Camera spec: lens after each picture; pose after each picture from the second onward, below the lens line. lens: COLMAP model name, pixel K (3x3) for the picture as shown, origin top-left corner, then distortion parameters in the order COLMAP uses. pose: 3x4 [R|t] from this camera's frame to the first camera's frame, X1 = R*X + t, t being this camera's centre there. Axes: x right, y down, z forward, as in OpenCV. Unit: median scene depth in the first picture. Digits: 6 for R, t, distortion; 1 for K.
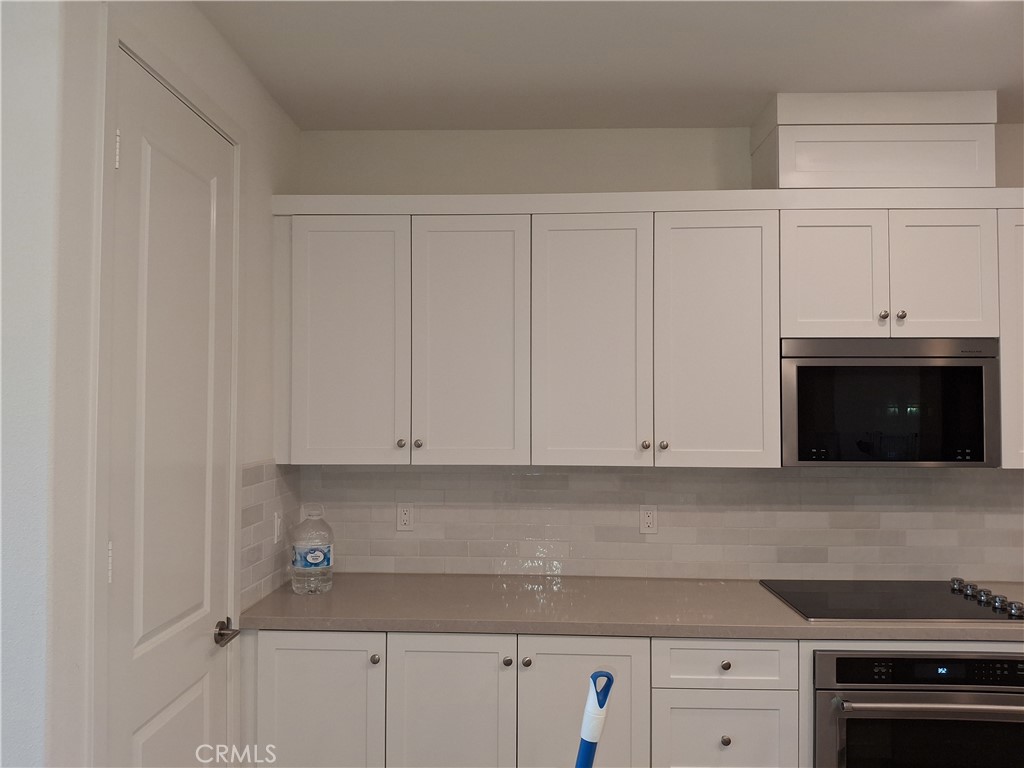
lens RADIAL K [[768.4, 0, 517.7], [0, 768.4, 387.4], [0, 0, 1]] dist [0.042737, -0.011852]
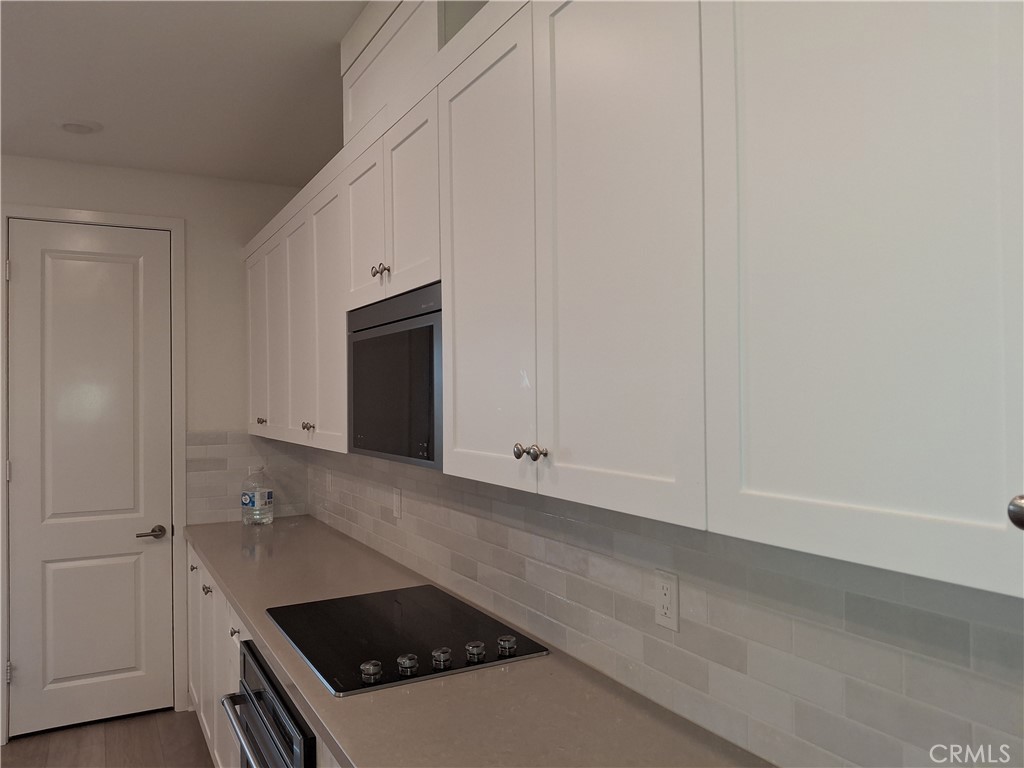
lens RADIAL K [[768.4, 0, 512.2], [0, 768.4, 359.9], [0, 0, 1]] dist [0.042737, -0.011852]
pose [[0.497769, -0.048250, -0.865967, 1.209957], [0.046323, 0.998505, -0.029008, 0.029028], [0.866072, -0.025675, 0.499260, 0.715492]]
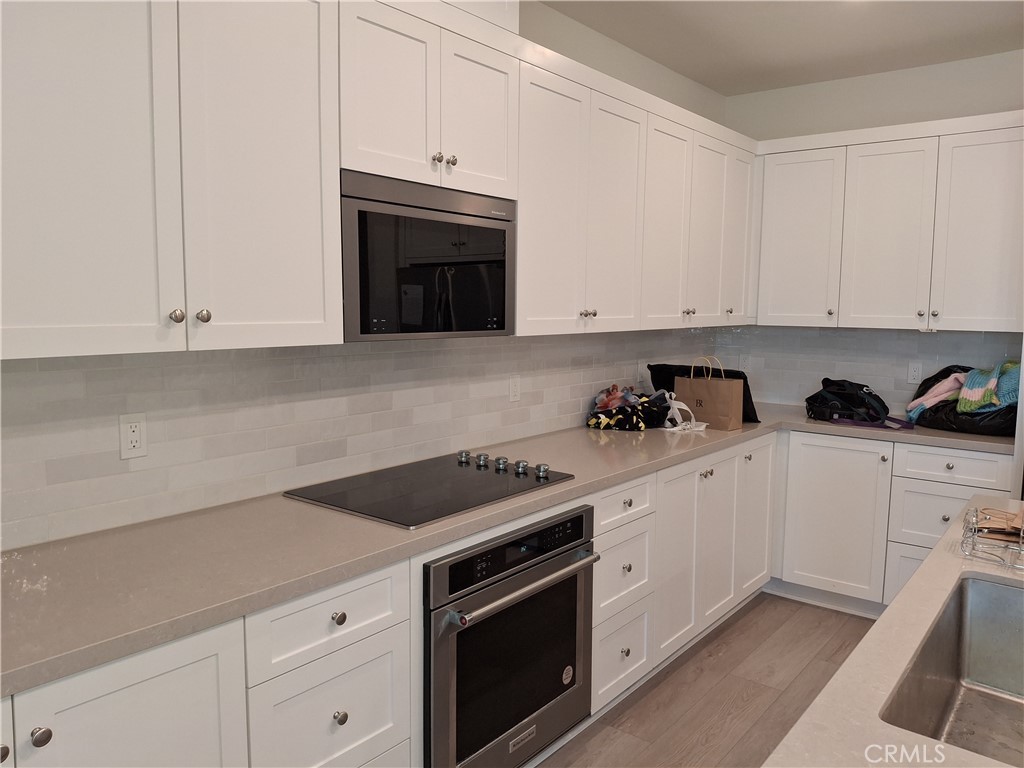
lens RADIAL K [[768.4, 0, 510.2], [0, 768.4, 384.4], [0, 0, 1]] dist [0.042737, -0.011852]
pose [[0.602824, -0.081686, 0.793682, -0.163385], [-0.033534, 0.991273, 0.127492, 0.040634], [-0.797169, -0.103470, 0.594823, 0.410317]]
